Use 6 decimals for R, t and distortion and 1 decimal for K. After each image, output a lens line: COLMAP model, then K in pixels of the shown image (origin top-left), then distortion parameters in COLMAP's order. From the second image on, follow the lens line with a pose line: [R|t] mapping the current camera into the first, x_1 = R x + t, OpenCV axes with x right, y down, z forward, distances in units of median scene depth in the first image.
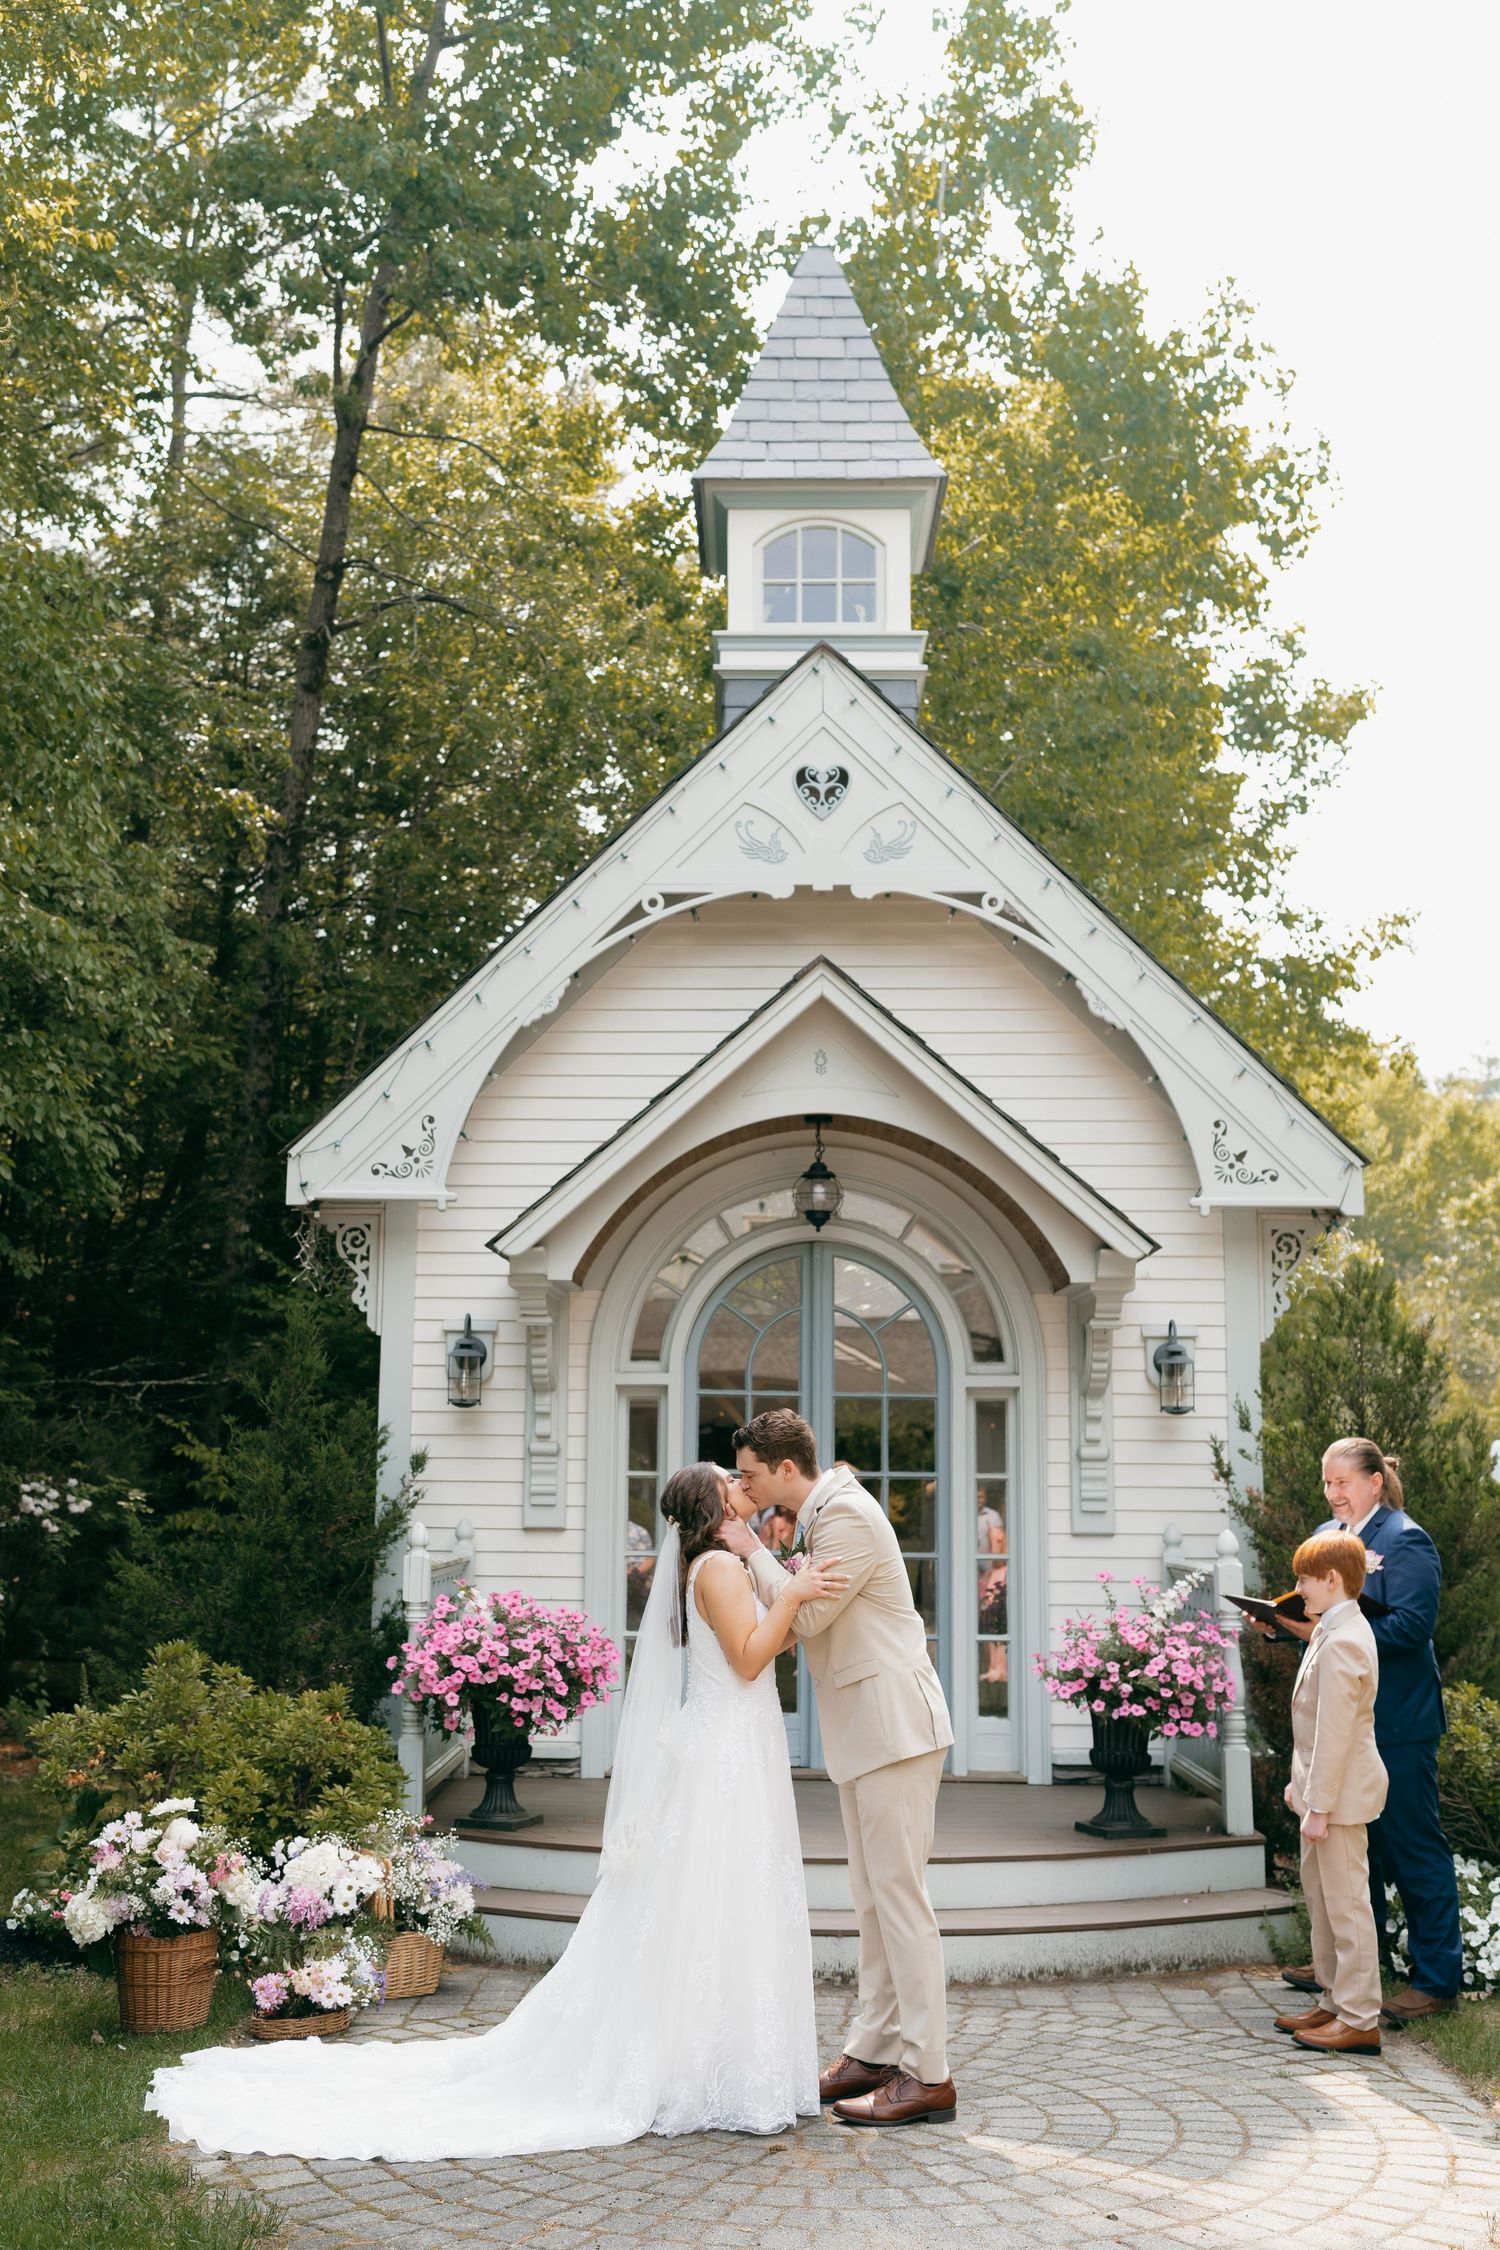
lens RADIAL K [[2440.2, 0, 702.9], [0, 2440.2, 1068.1], [0, 0, 1]] dist [-0.021374, 0.002720]
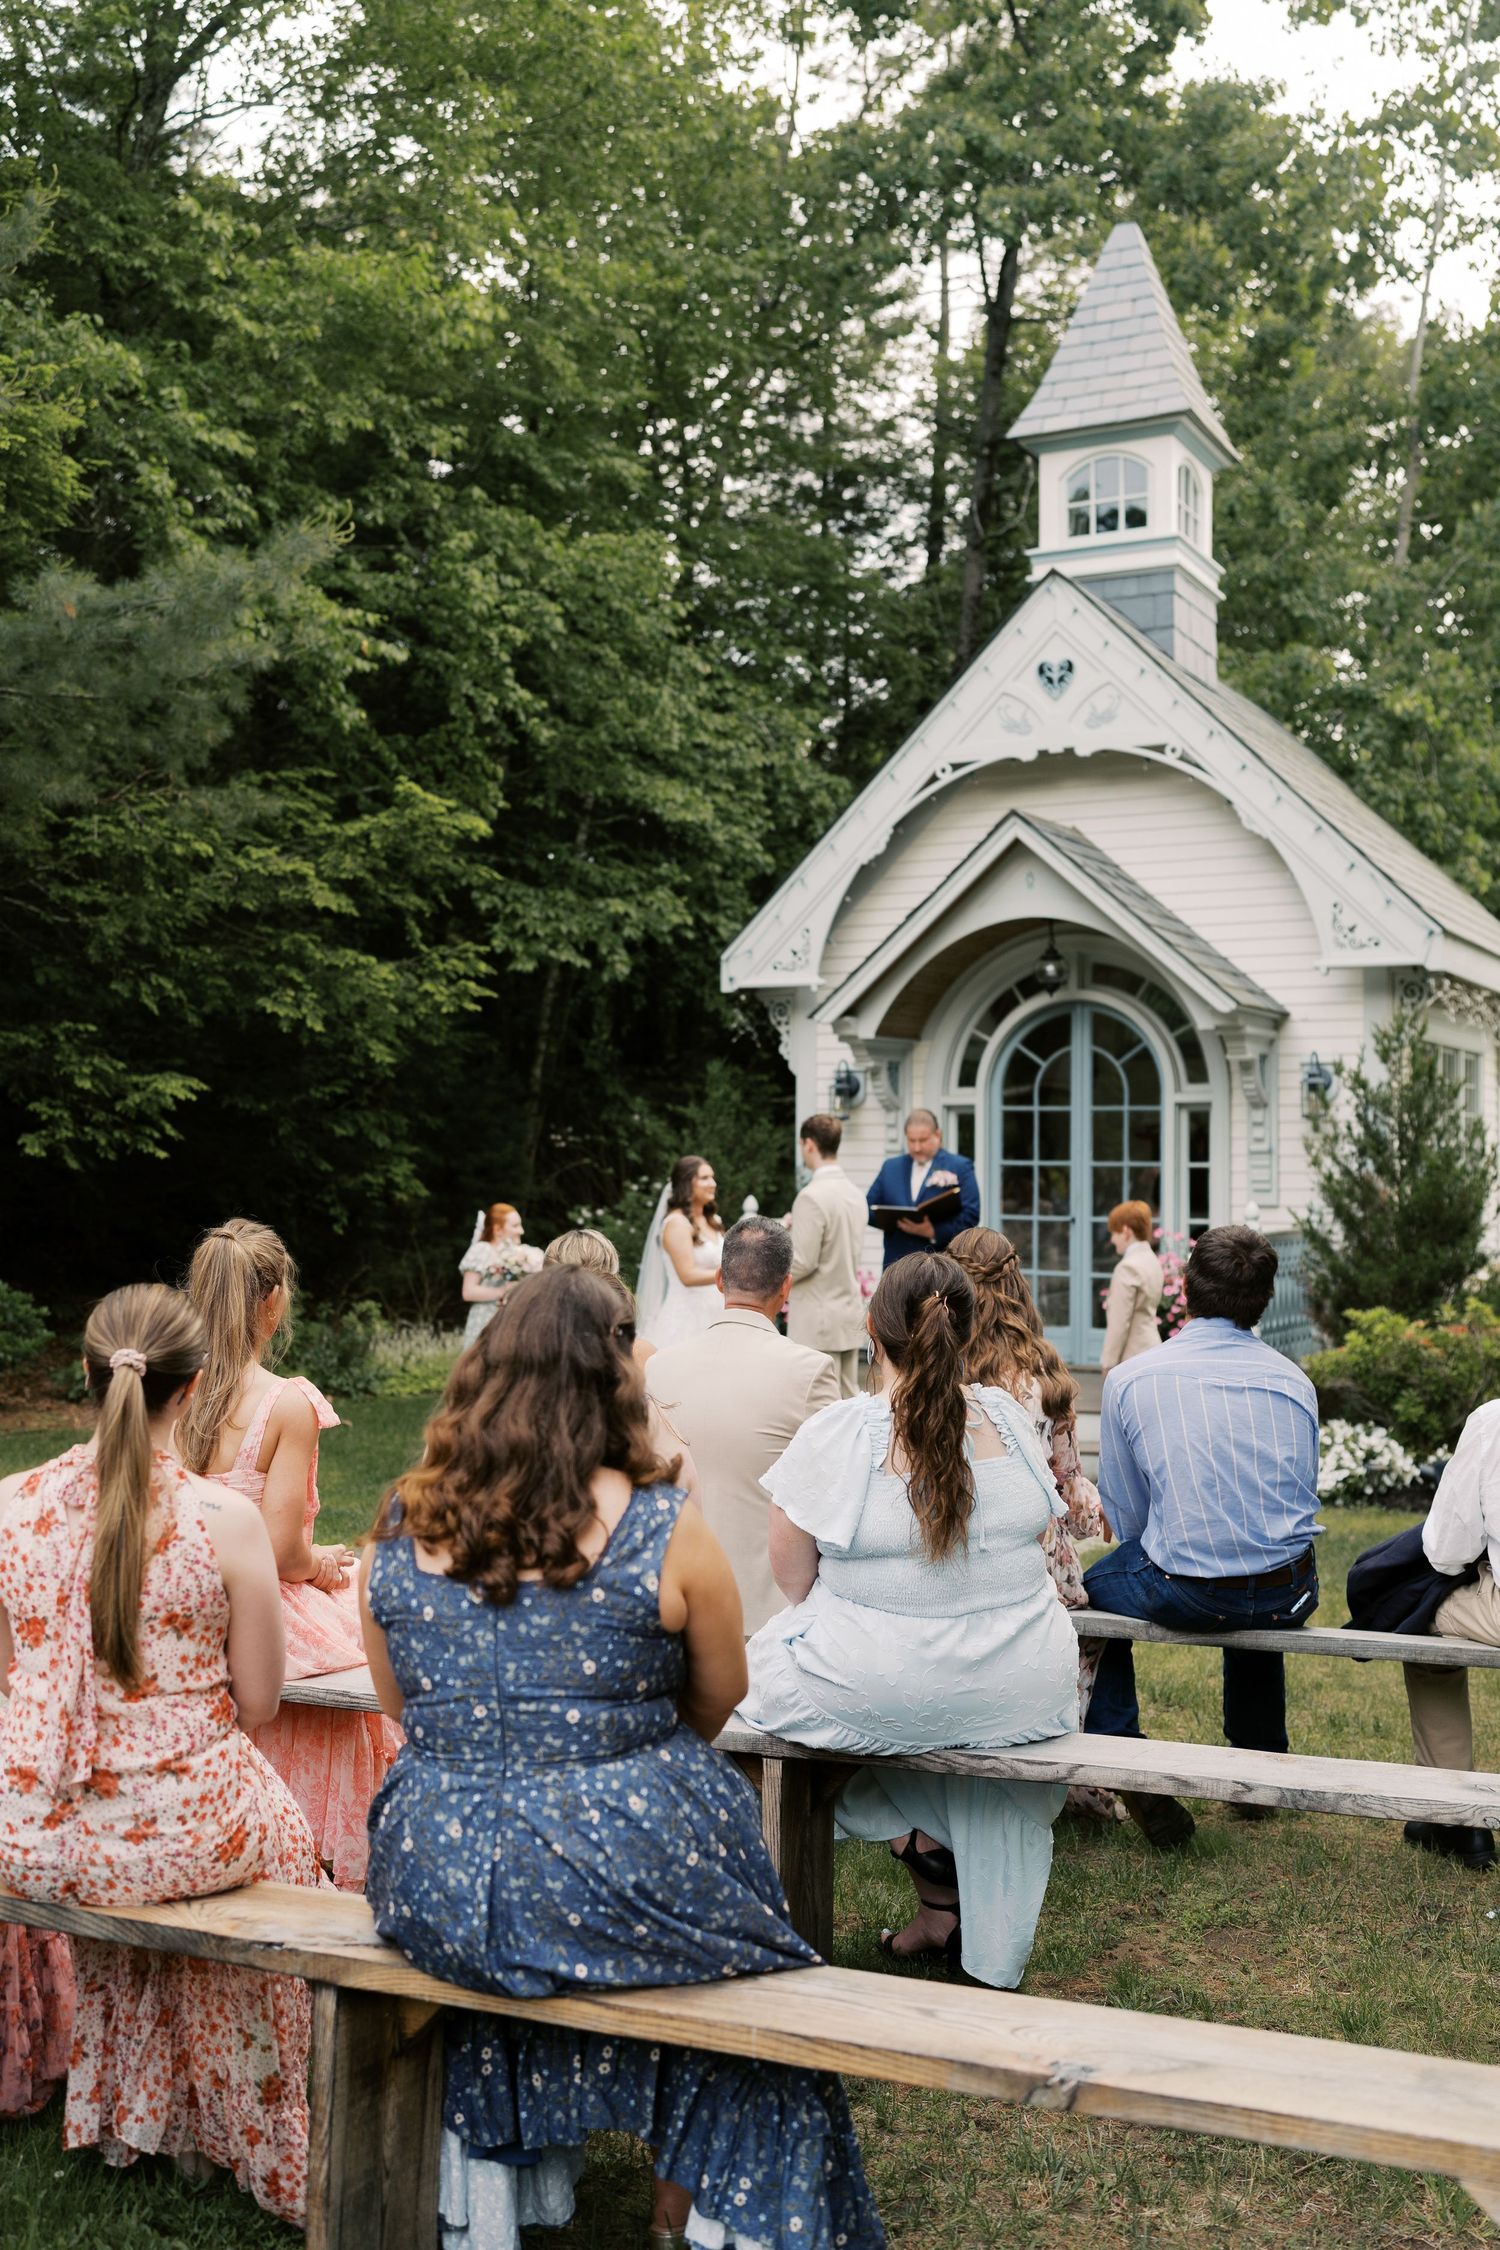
lens RADIAL K [[2197.2, 0, 750.0], [0, 2197.2, 1125.0], [0, 0, 1]] dist [0.021633, 0.007675]
pose [[0.903784, -0.013340, -0.427782, 0.427059], [0.074923, 0.989011, 0.127448, -0.035193], [0.421381, -0.147236, 0.894852, -0.233521]]
